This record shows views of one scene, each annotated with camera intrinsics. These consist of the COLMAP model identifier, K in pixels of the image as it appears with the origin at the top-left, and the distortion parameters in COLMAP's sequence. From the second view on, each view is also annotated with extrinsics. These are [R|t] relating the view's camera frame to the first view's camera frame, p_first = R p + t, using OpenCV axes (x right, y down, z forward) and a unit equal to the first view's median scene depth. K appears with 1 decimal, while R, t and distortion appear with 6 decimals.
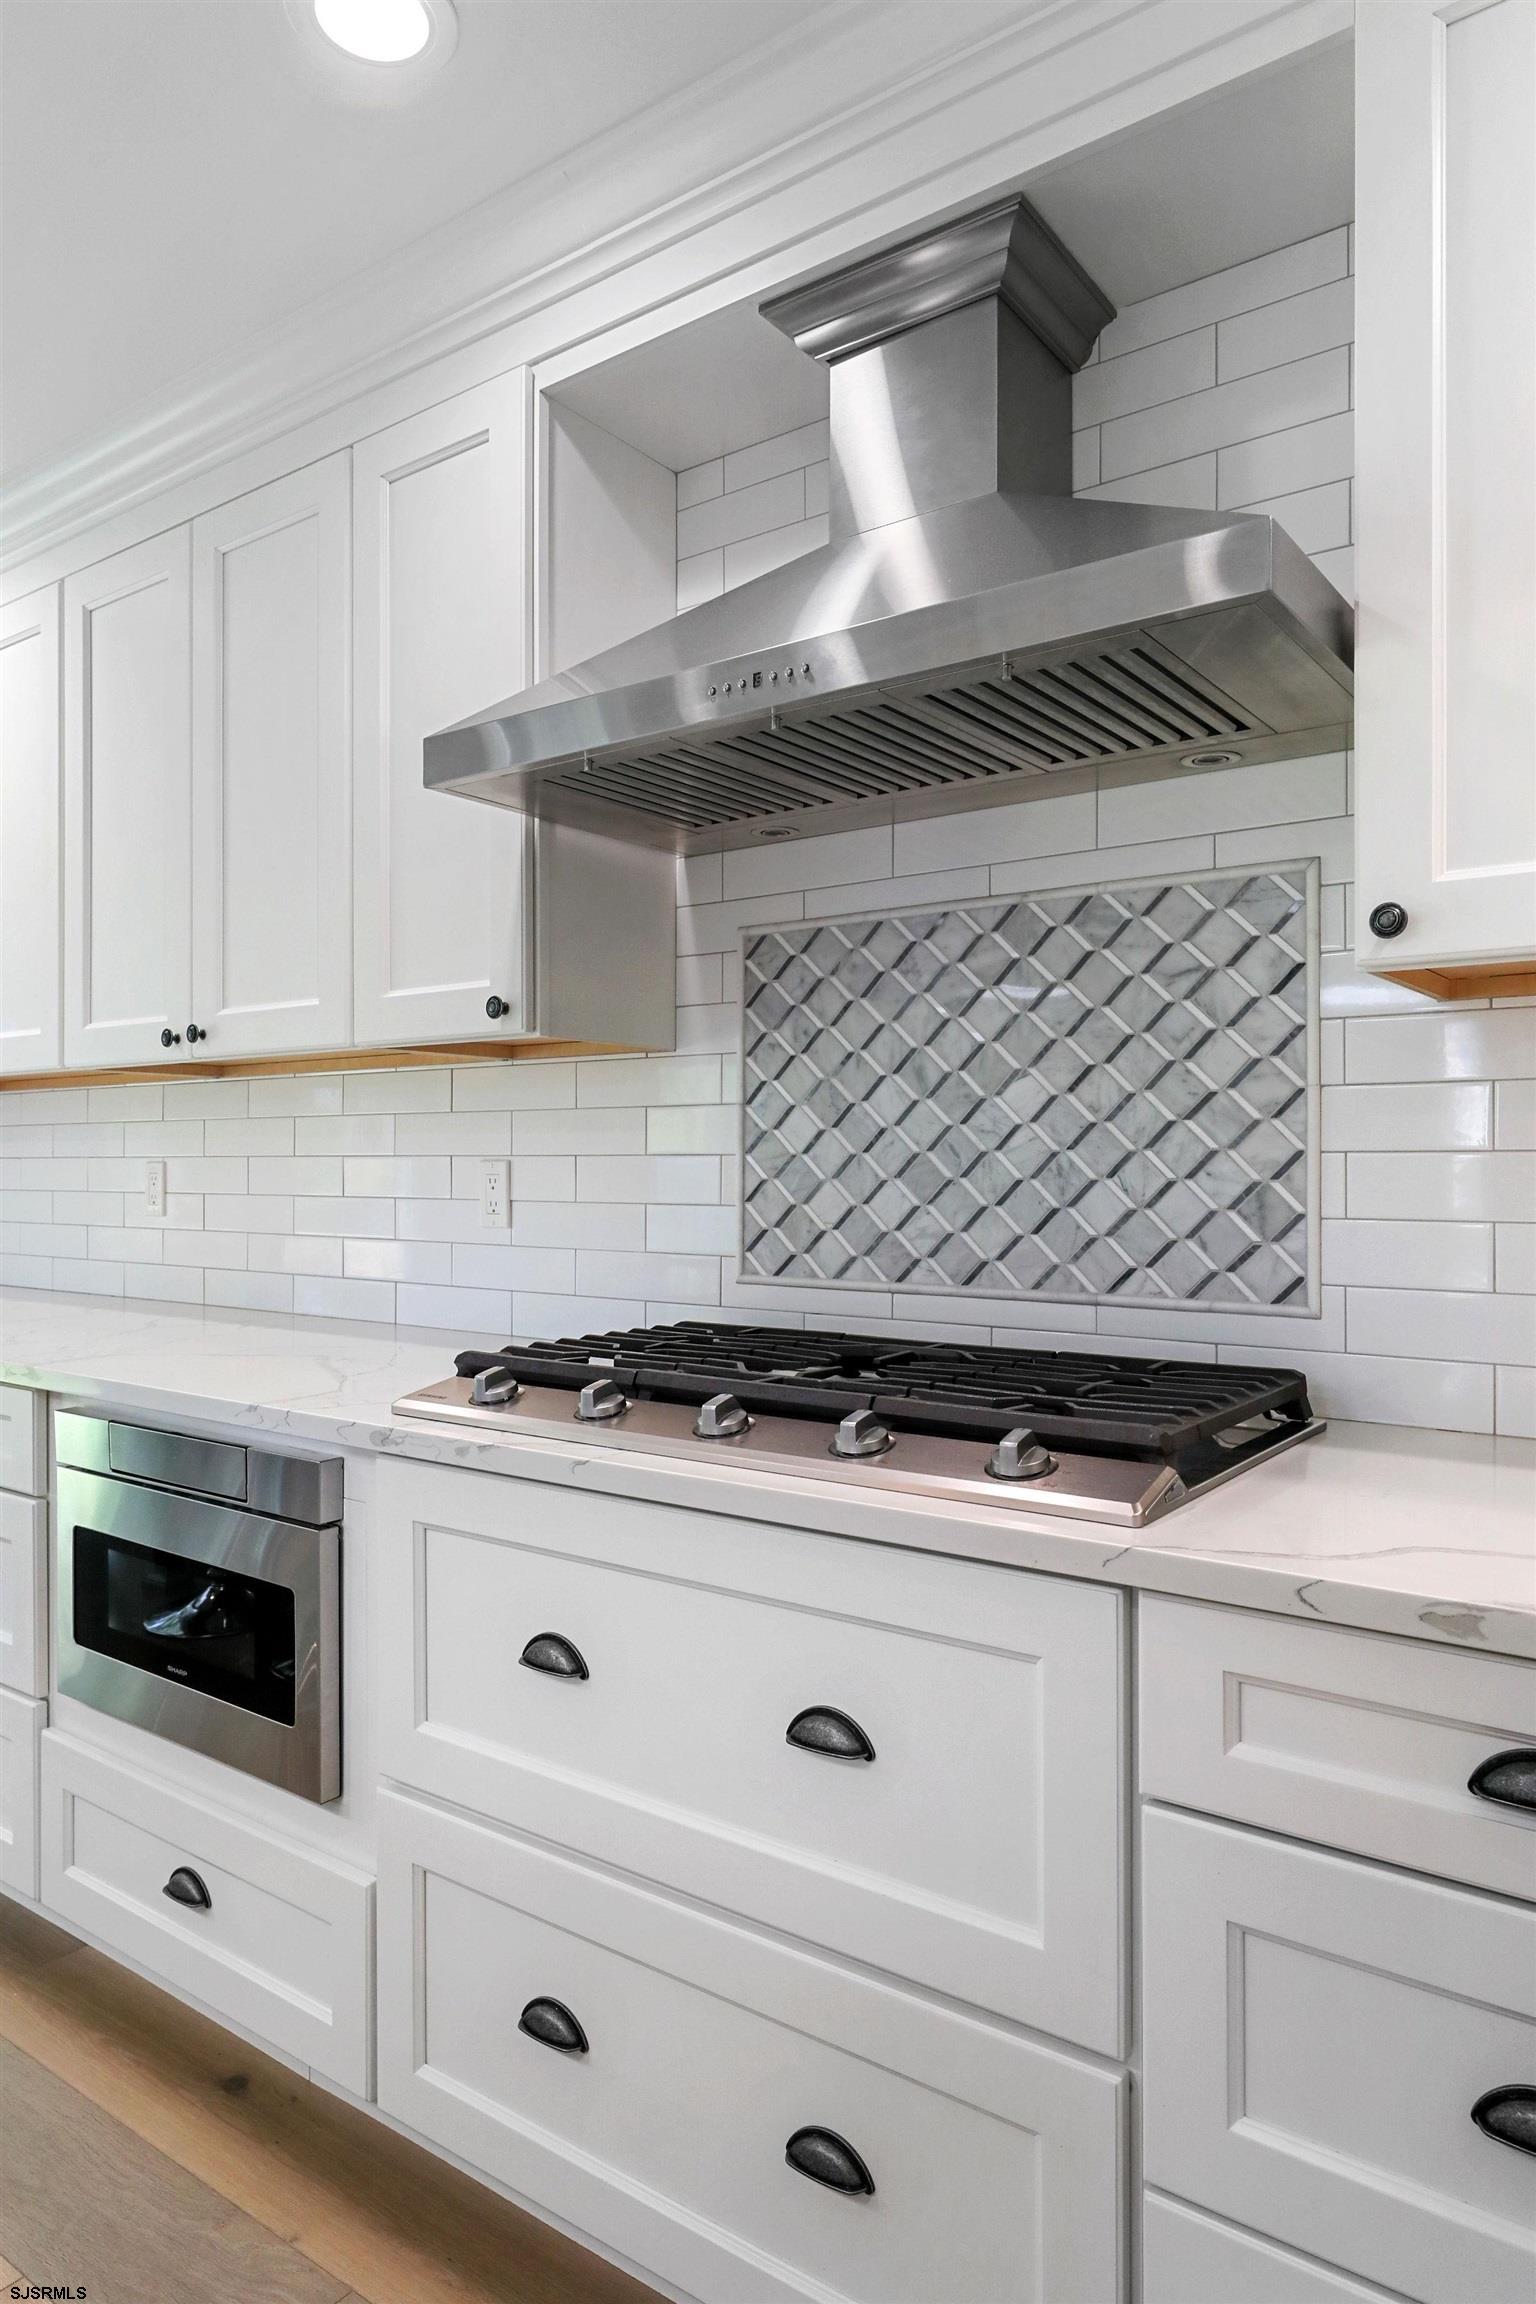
lens RADIAL K [[1449.4, 0, 761.9], [0, 1449.4, 1159.6], [0, 0, 1]] dist [-0.007973, 0.001749]
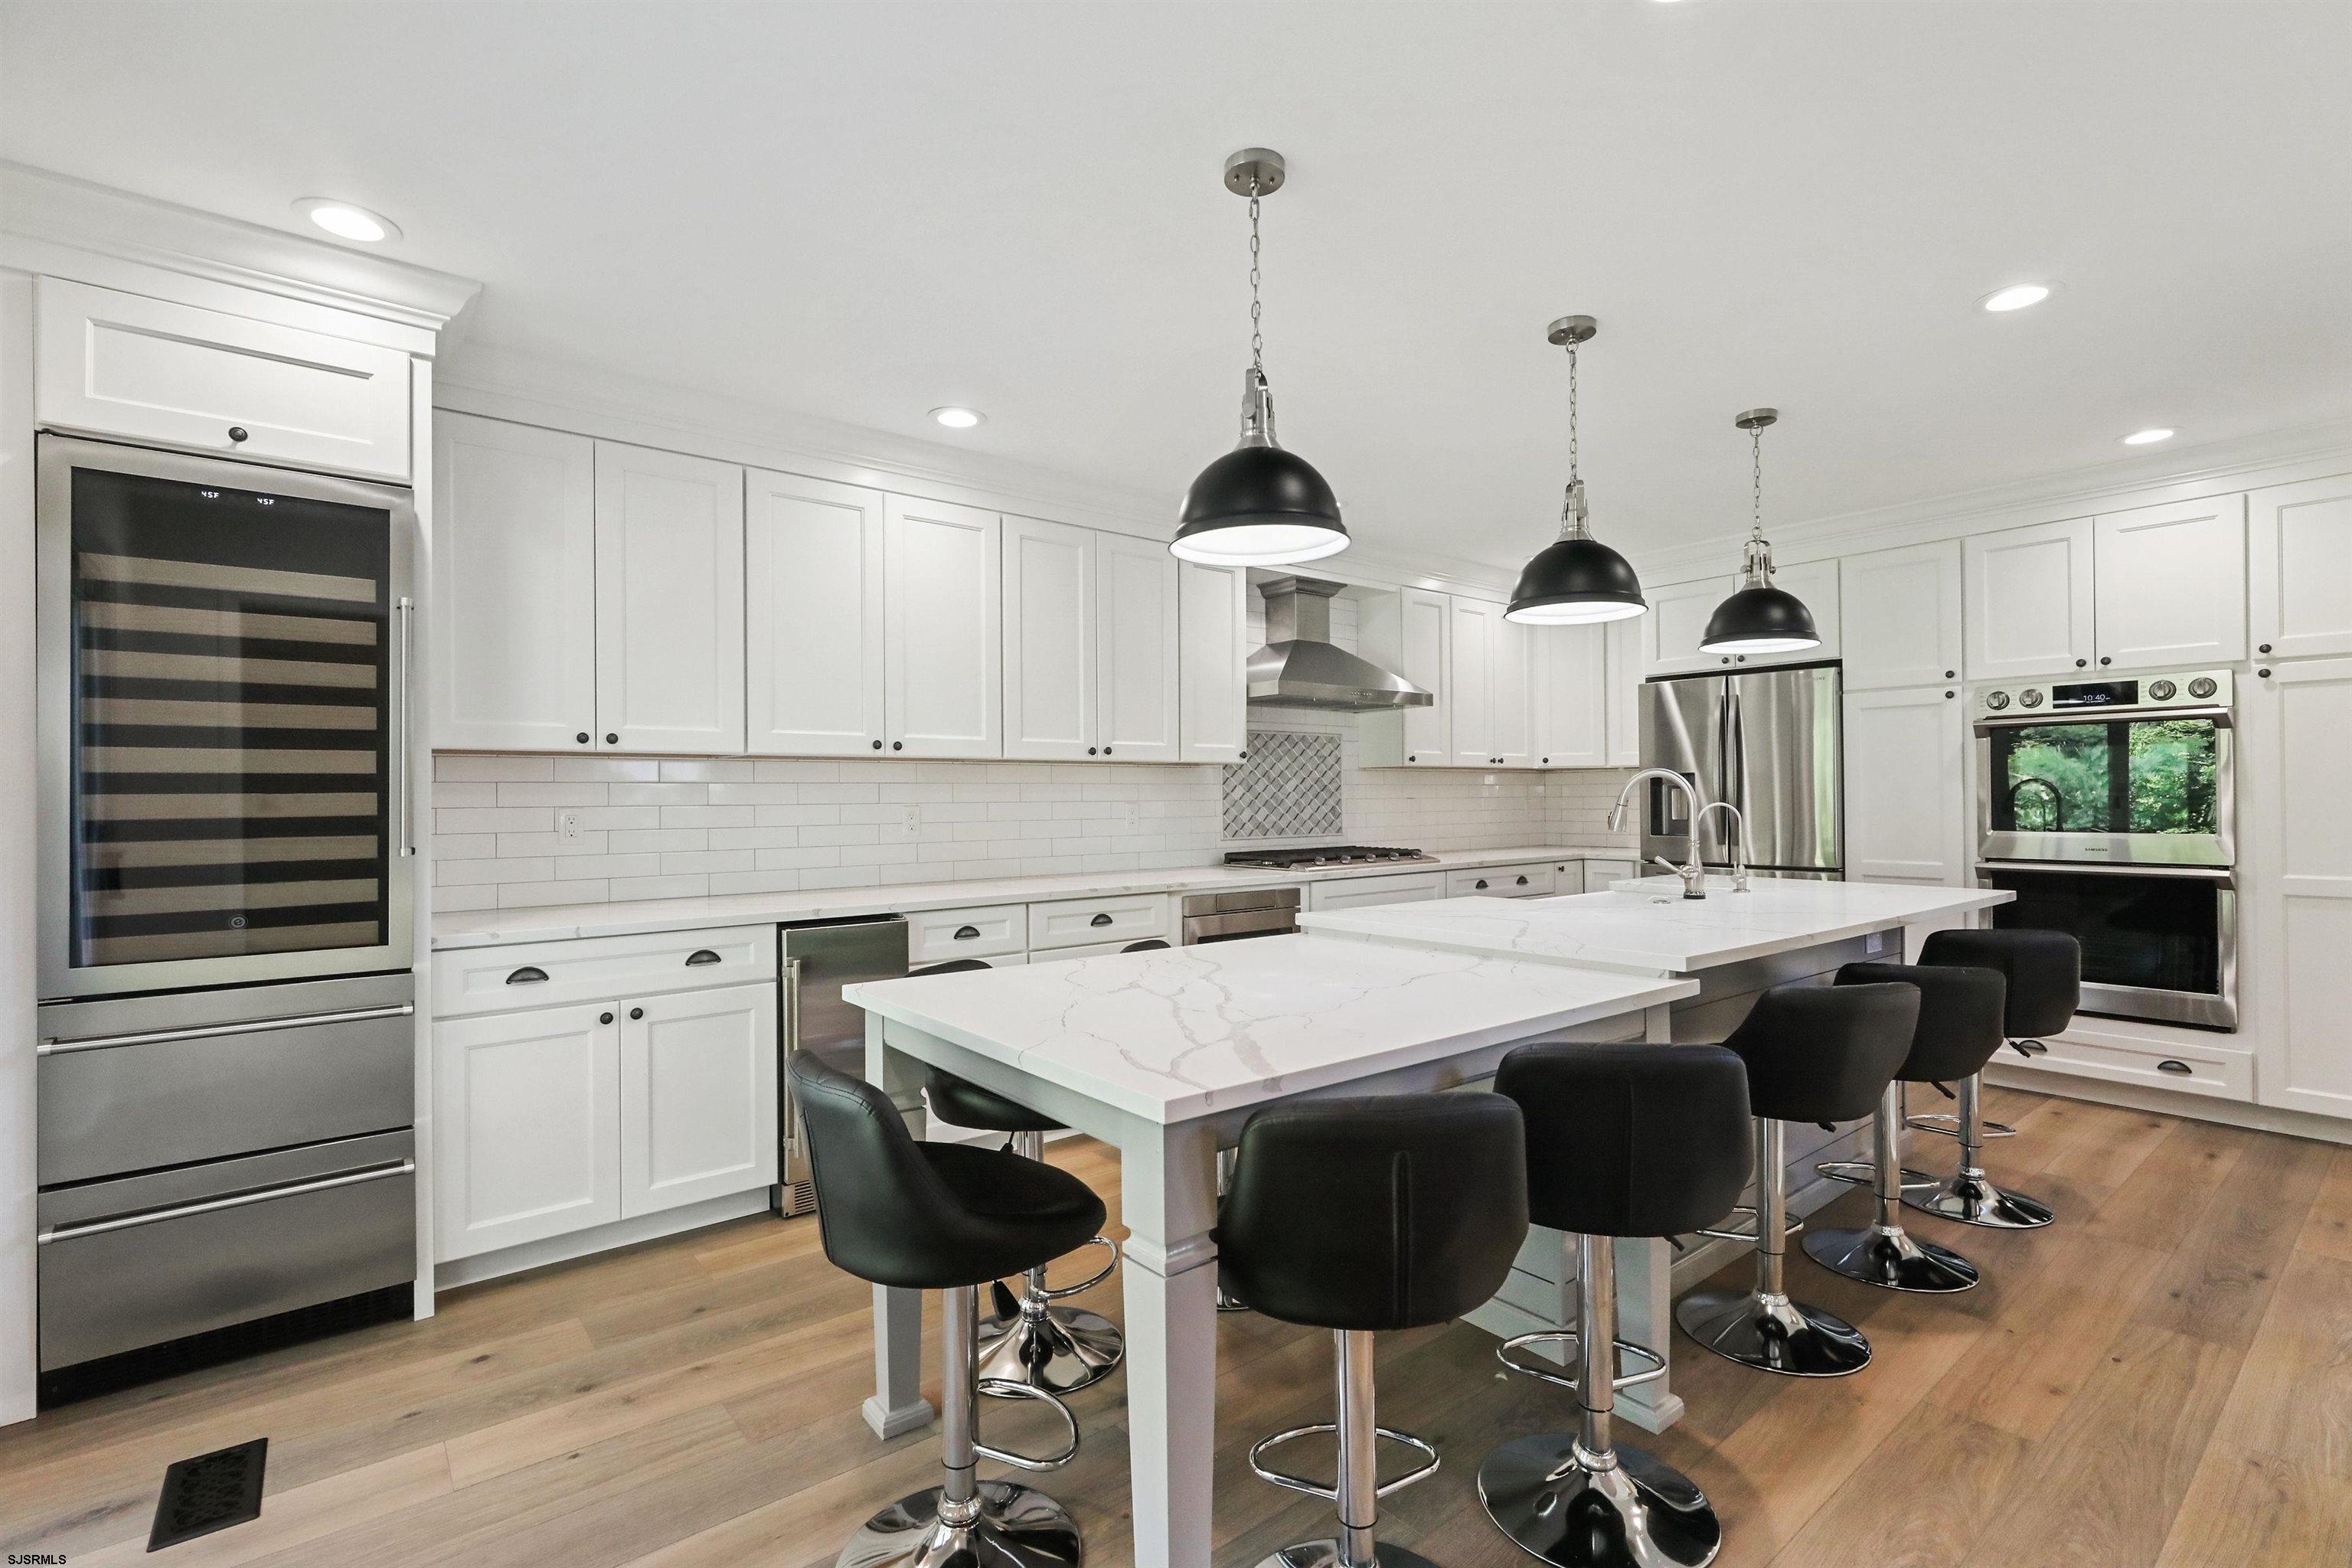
lens RADIAL K [[1061.7, 0, 1172.1], [0, 1061.7, 820.9], [0, 0, 1]] dist [0.005790, -0.002948]
pose [[0.255236, -0.025347, 0.966547, -2.517211], [0.004353, 0.999676, 0.025066, -0.018434], [-0.966869, -0.002190, 0.255263, 0.556268]]
